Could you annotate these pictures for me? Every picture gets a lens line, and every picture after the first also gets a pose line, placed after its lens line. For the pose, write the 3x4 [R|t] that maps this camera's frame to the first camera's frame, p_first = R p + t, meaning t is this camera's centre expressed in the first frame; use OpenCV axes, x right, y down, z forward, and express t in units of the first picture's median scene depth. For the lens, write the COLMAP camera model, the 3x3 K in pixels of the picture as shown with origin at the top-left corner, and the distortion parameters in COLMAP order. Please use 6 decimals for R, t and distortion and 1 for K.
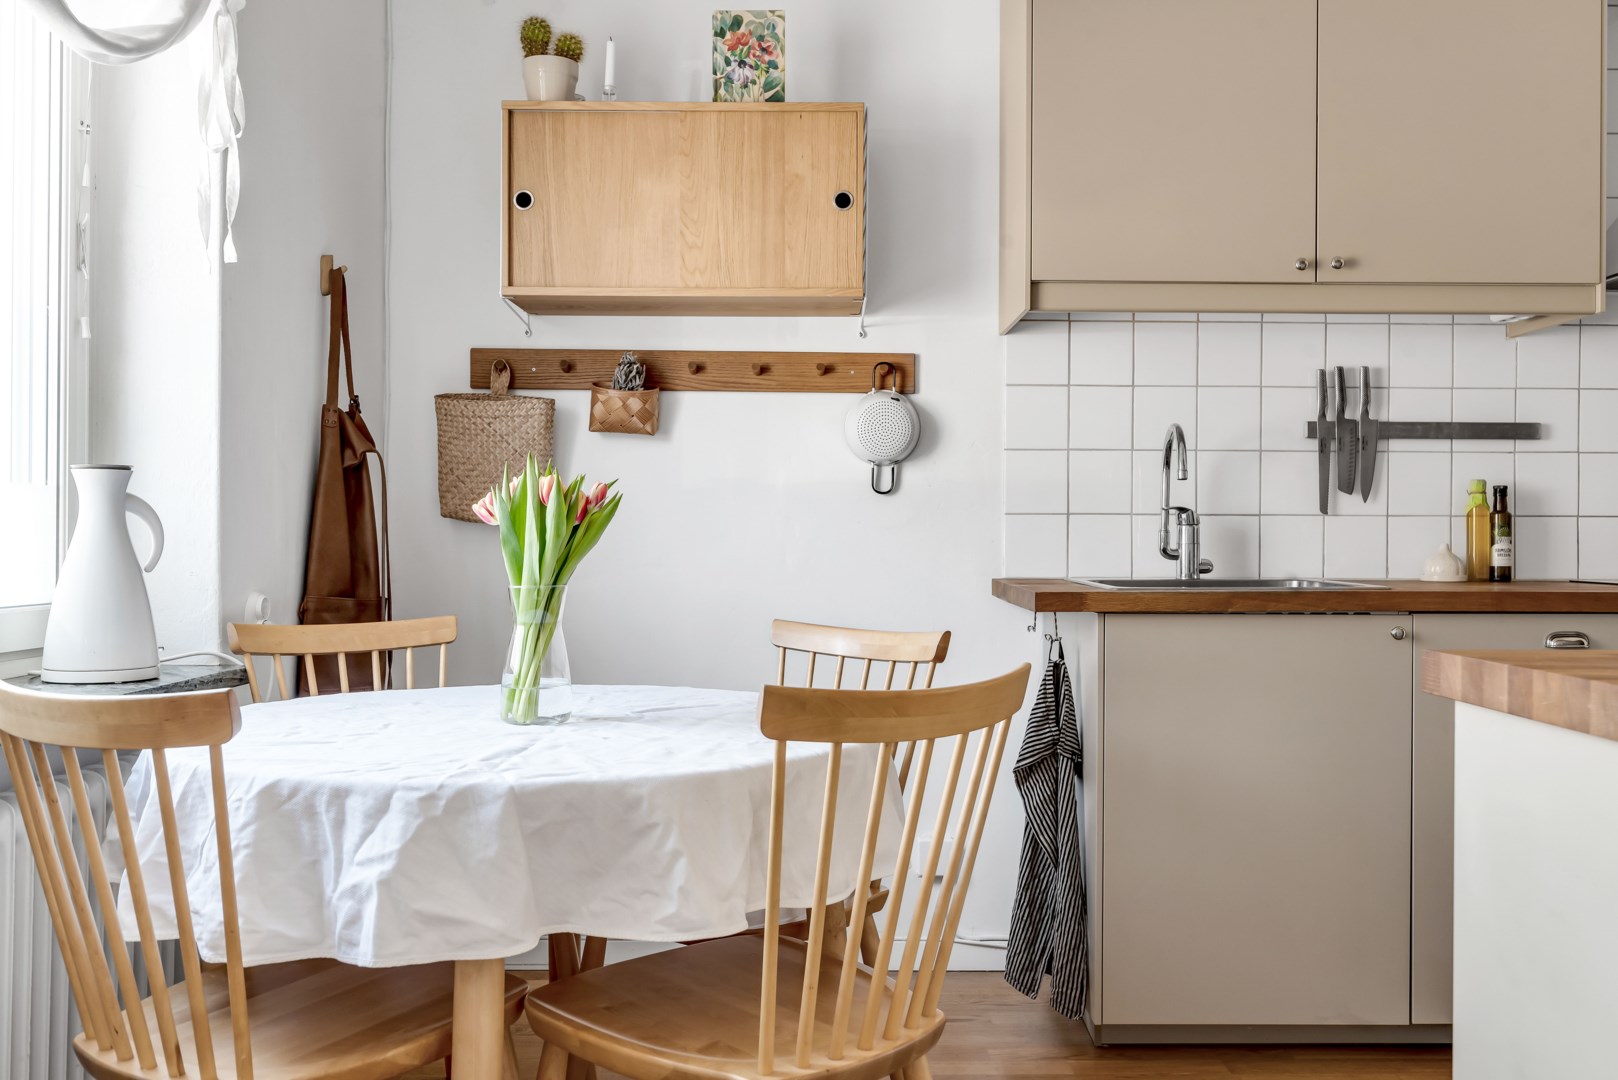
lens RADIAL K [[1383.6, 0, 842.9], [0, 1383.6, 533.2], [0, 0, 1]] dist [0.008211, 0.002337]
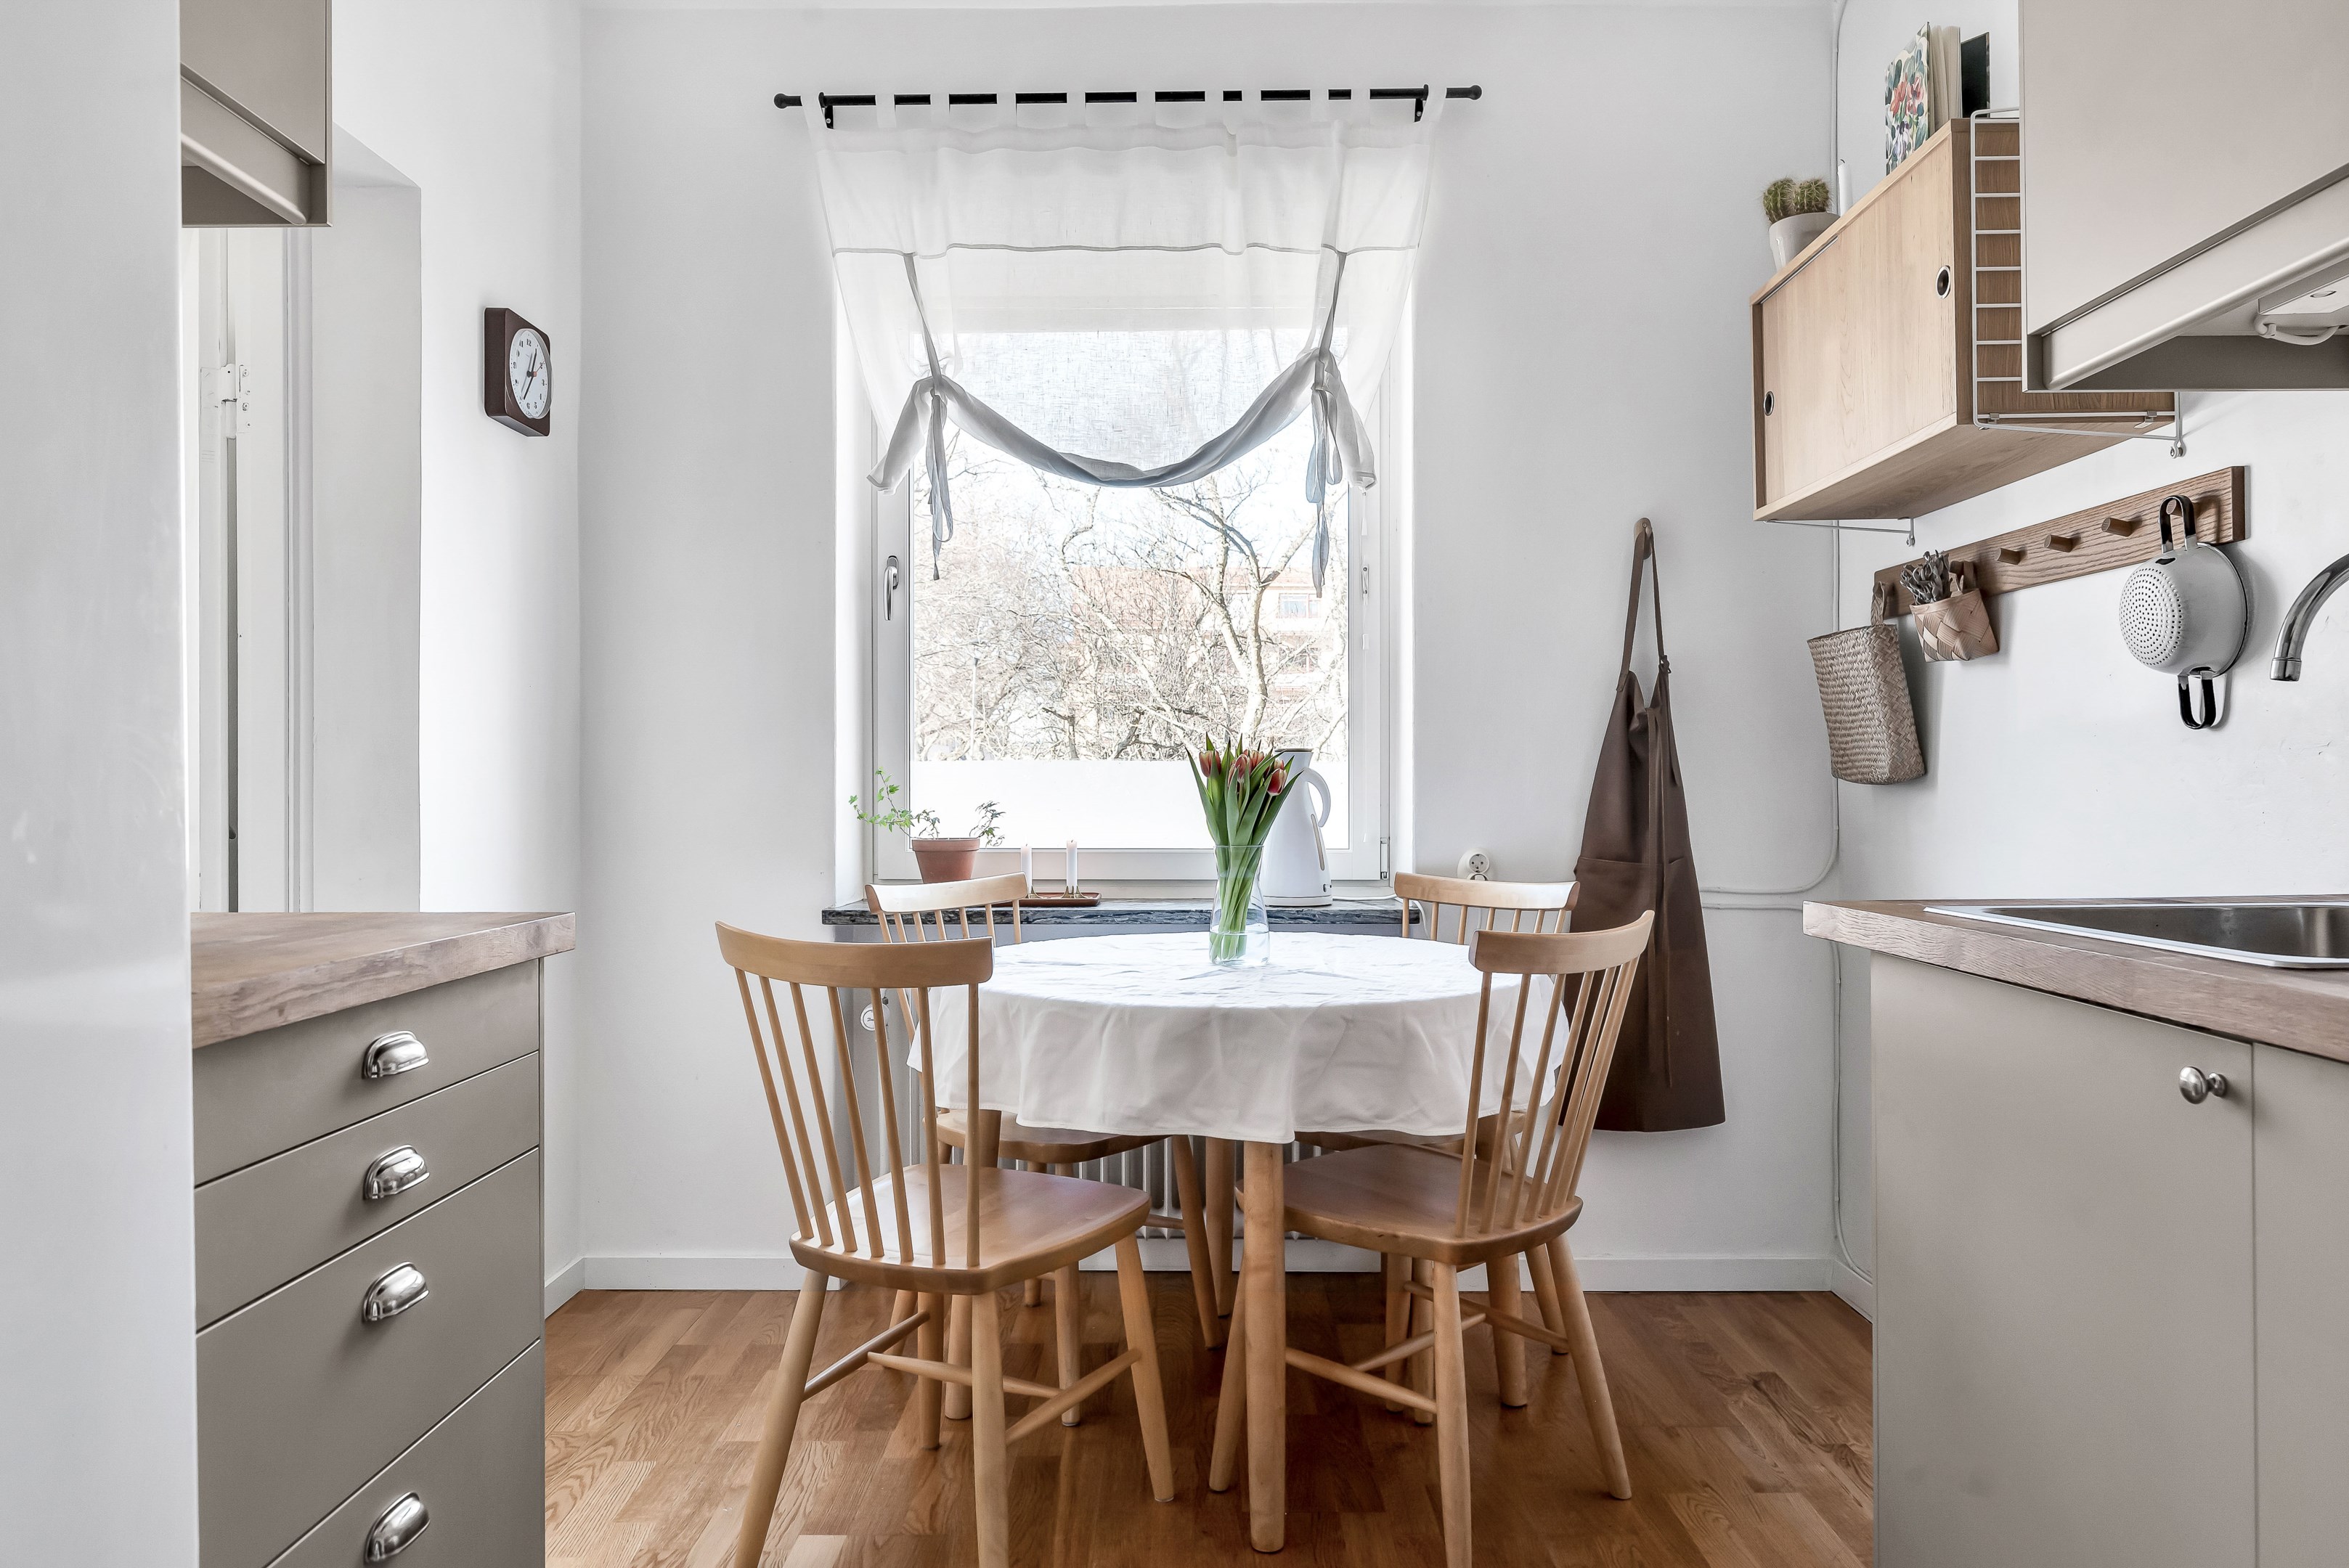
lens RADIAL K [[1603.8, 0, 1182.7], [0, 1603.8, 774.6], [0, 0, 1]] dist [-0.012322, 0.008345]
pose [[-0.027556, -0.008786, -0.999582, 0.698824], [0.006769, 0.999937, -0.008975, -0.006860], [0.999597, -0.007013, -0.027495, 0.618960]]
